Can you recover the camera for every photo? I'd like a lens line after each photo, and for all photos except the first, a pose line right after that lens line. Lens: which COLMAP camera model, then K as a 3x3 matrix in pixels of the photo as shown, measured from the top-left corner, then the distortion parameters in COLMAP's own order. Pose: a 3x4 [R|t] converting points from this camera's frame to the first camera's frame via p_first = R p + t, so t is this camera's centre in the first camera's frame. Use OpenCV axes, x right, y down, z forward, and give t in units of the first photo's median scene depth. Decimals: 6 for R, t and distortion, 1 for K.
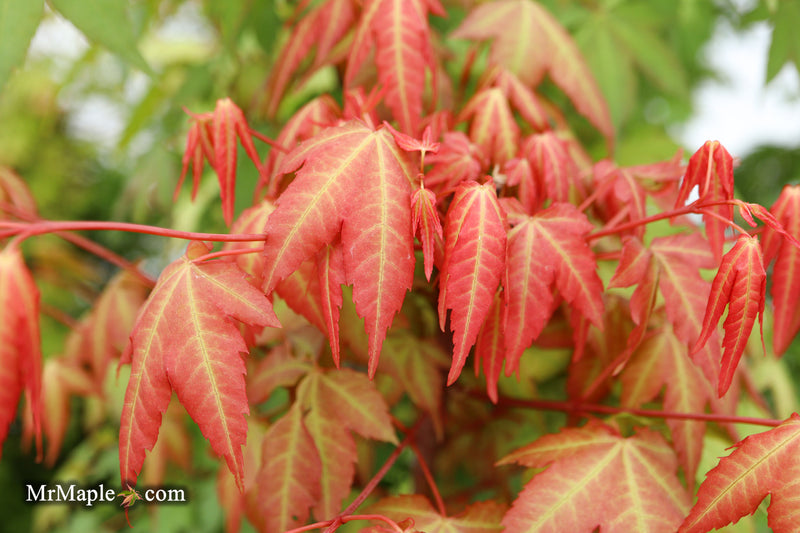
lens RADIAL K [[1111.1, 0, 395.1], [0, 1111.1, 288.5], [0, 0, 1]] dist [0.045362, 0.000000]
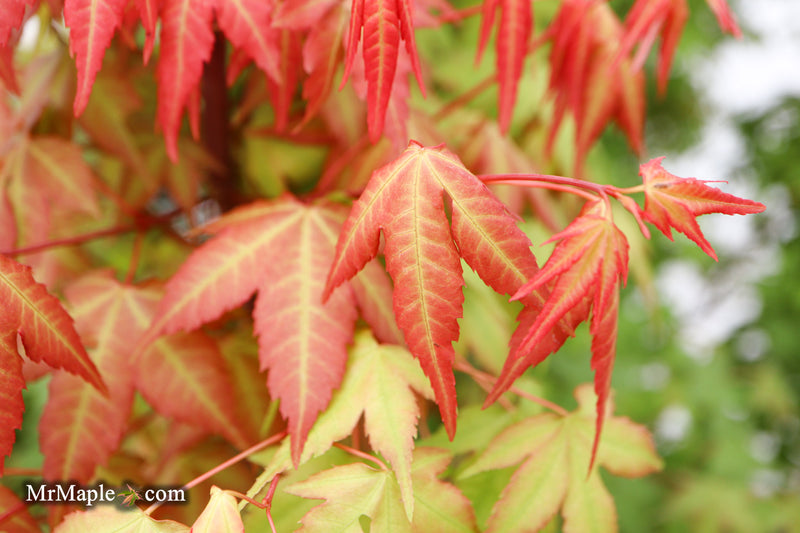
lens RADIAL K [[1027.8, 0, 401.4], [0, 1027.8, 270.1], [0, 0, 1]] dist [0.039746, 0.000000]
pose [[0.994915, 0.044727, -0.090239, 0.403443], [-0.044160, 0.998990, 0.008263, 0.197258], [0.090517, -0.004236, 0.995886, 0.170619]]
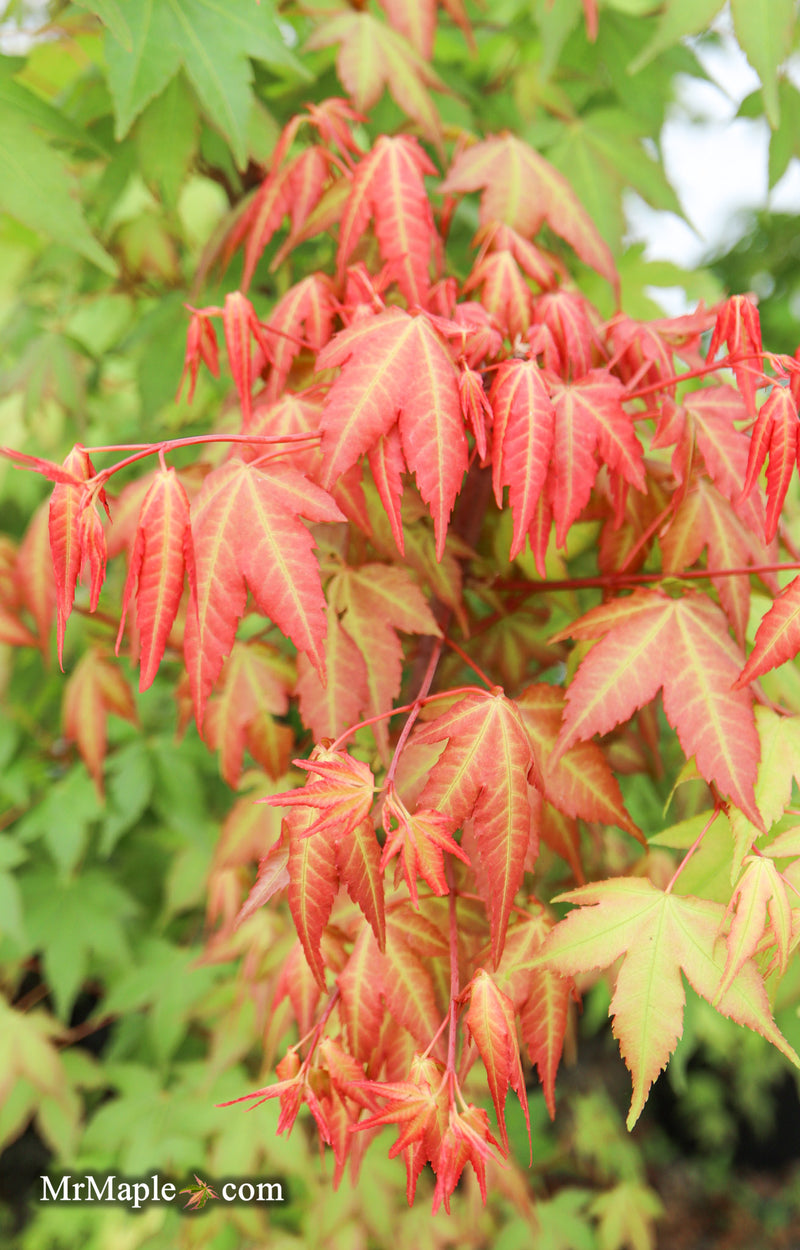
lens RADIAL K [[1984.6, 0, 377.7], [0, 1984.6, 592.2], [0, 0, 1]] dist [0.045617, 0.000000]
pose [[0.986918, -0.109602, 0.118241, -0.293780], [0.102912, 0.992800, 0.061294, -0.008522], [-0.124107, -0.048324, 0.991091, -0.798873]]
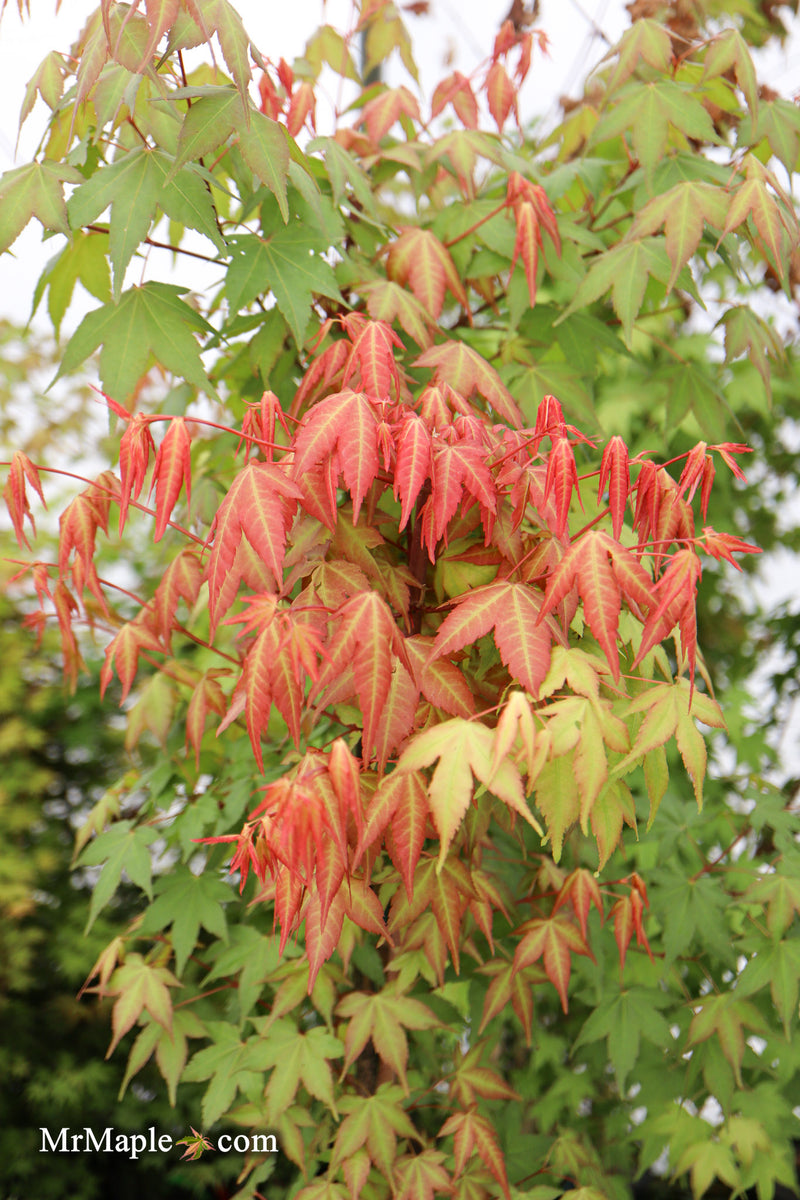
lens RADIAL K [[1666.6, 0, 367.8], [0, 1666.6, 575.3], [0, 0, 1]] dist [0.045362, 0.000000]
pose [[0.998928, -0.018798, -0.042295, 0.107380], [0.008879, 0.974669, -0.223475, 0.739086], [0.045425, 0.222860, 0.973792, -1.528953]]
